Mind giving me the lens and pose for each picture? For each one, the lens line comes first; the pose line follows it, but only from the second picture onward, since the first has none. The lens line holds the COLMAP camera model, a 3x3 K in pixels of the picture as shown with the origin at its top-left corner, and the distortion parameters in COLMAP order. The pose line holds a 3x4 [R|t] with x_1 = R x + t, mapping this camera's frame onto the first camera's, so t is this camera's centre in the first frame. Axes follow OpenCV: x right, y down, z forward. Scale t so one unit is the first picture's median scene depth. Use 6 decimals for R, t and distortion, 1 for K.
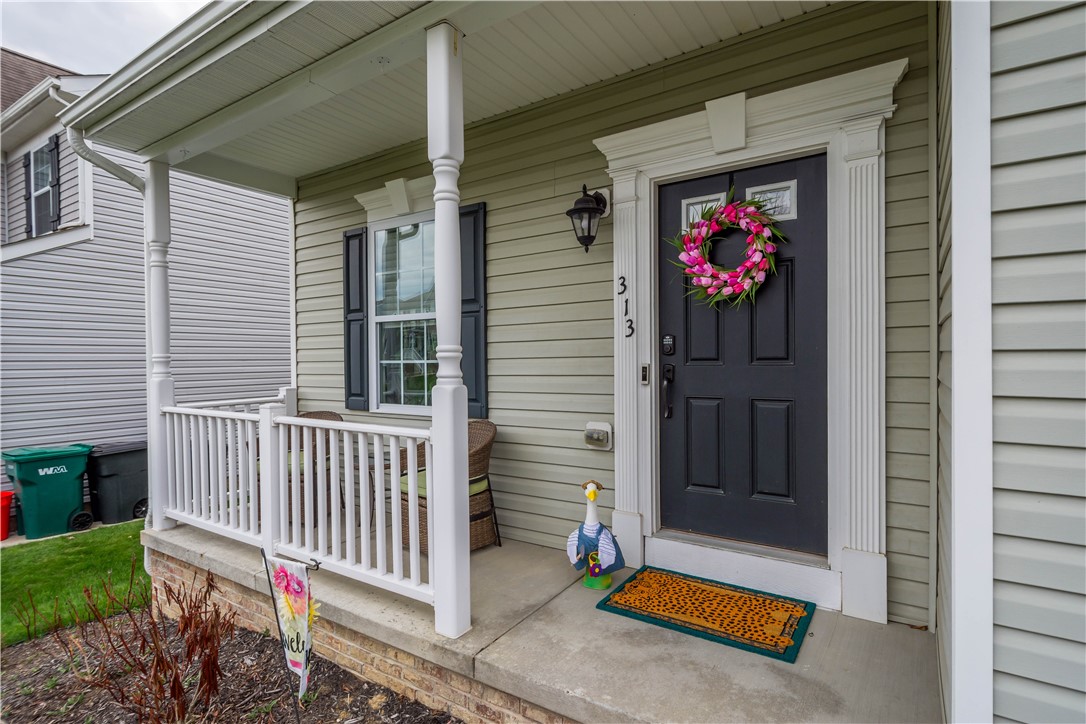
lens RADIAL K [[548.8, 0, 543.0], [0, 548.8, 362.0], [0, 0, 1]] dist [0.000062, 0.000010]
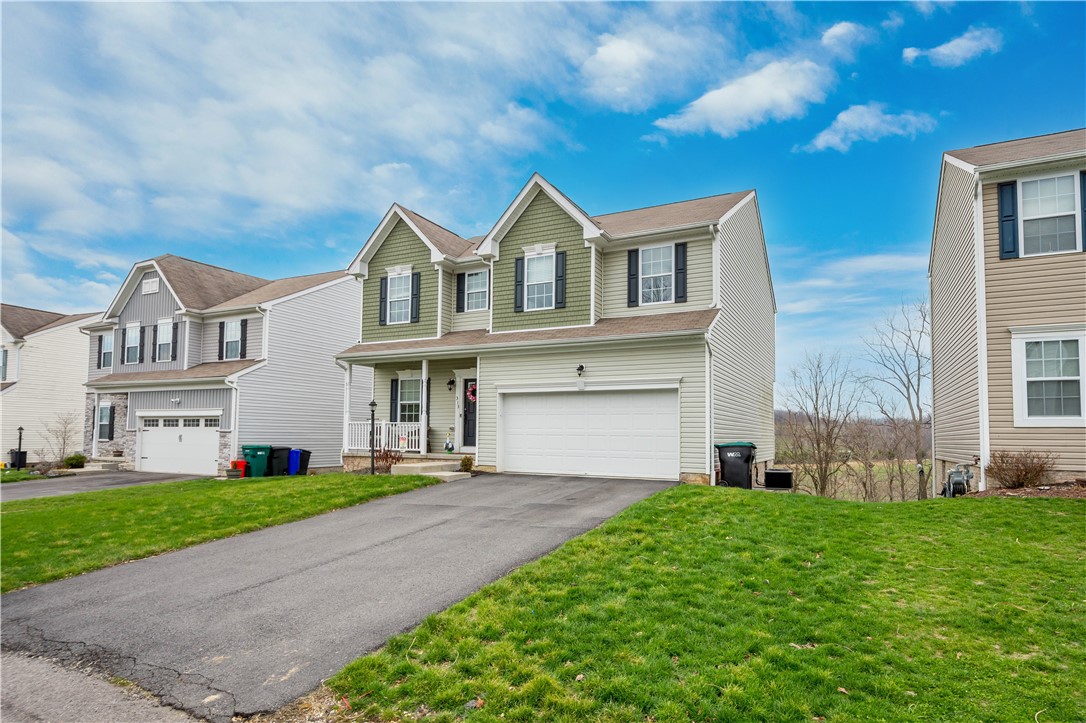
lens RADIAL K [[613.1, 0, 543.0], [0, 613.1, 361.5], [0, 0, 1]] dist [0.000194, 0.000000]
pose [[0.993370, 0.029338, 0.111152, 0.287920], [-0.015566, 0.992309, -0.122800, 0.207879], [-0.113900, 0.120256, 0.986187, -4.689185]]
